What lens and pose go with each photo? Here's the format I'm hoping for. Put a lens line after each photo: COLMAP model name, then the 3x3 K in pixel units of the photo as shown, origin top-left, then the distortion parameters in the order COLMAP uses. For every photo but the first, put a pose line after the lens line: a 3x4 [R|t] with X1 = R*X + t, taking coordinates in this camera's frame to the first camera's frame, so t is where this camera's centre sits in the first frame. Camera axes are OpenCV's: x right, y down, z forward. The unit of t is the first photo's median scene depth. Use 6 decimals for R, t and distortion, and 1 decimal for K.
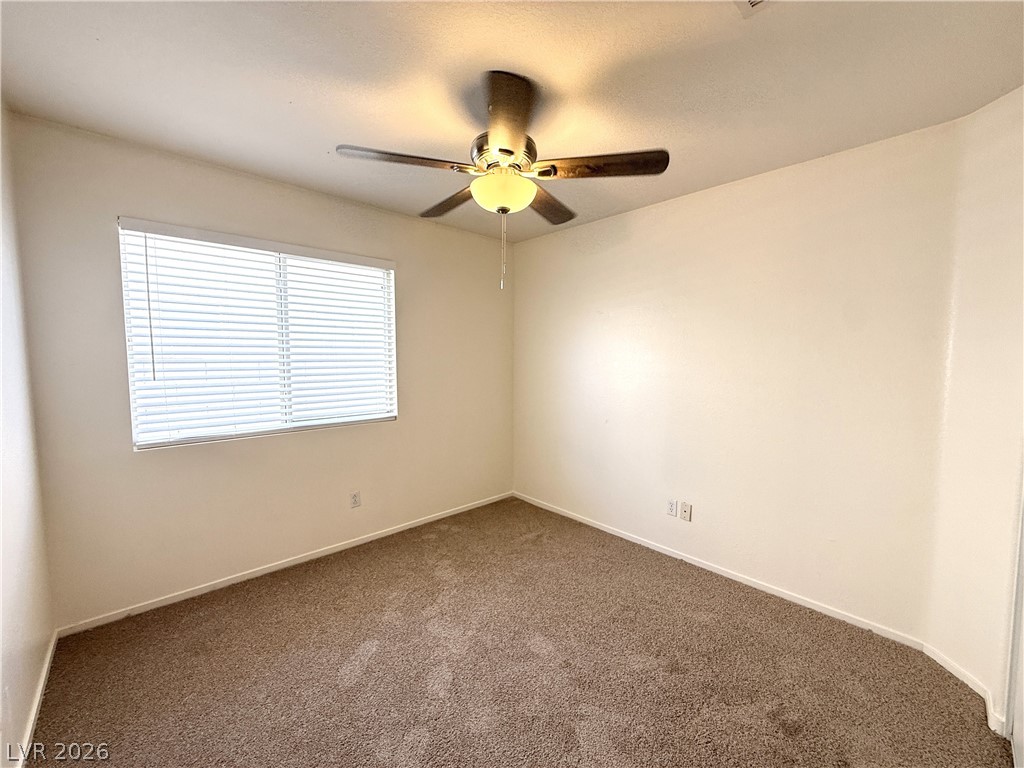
lens RADIAL K [[407.1, 0, 506.9], [0, 407.1, 385.0], [0, 0, 1]] dist [-0.000558, 0.000151]
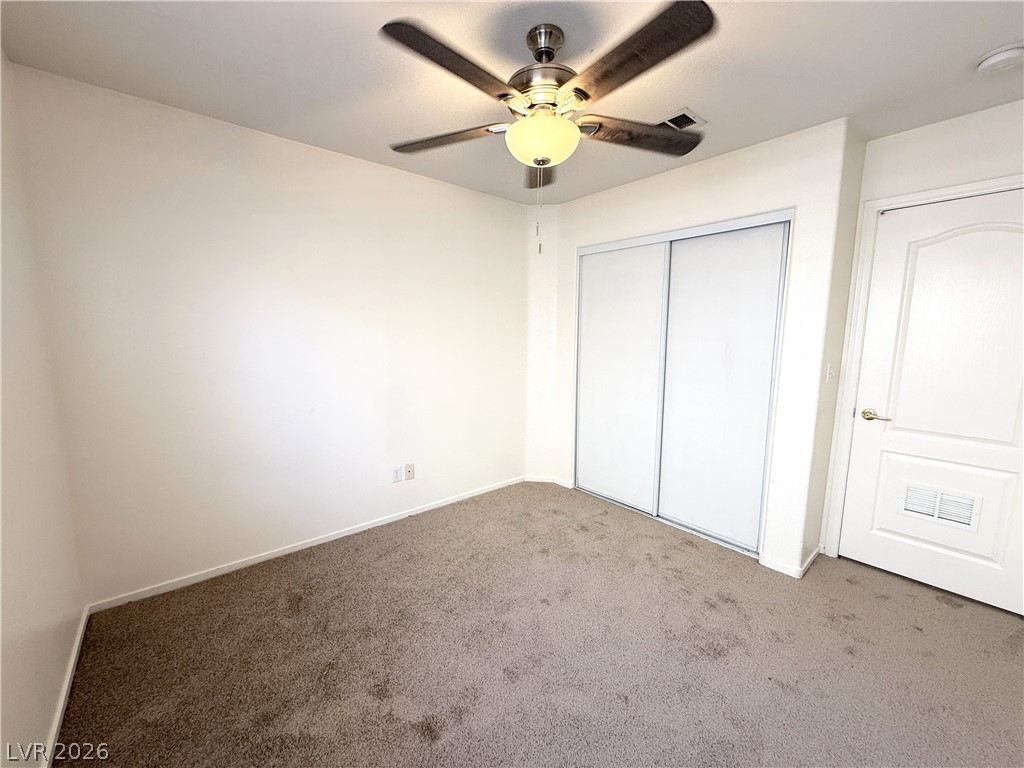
lens RADIAL K [[407.1, 0, 506.9], [0, 407.1, 385.0], [0, 0, 1]] dist [-0.000558, 0.000151]
pose [[0.035152, -0.136553, 0.990009, -0.593767], [0.060694, 0.989084, 0.134270, -0.049954], [-0.997537, 0.055367, 0.043056, 0.669021]]
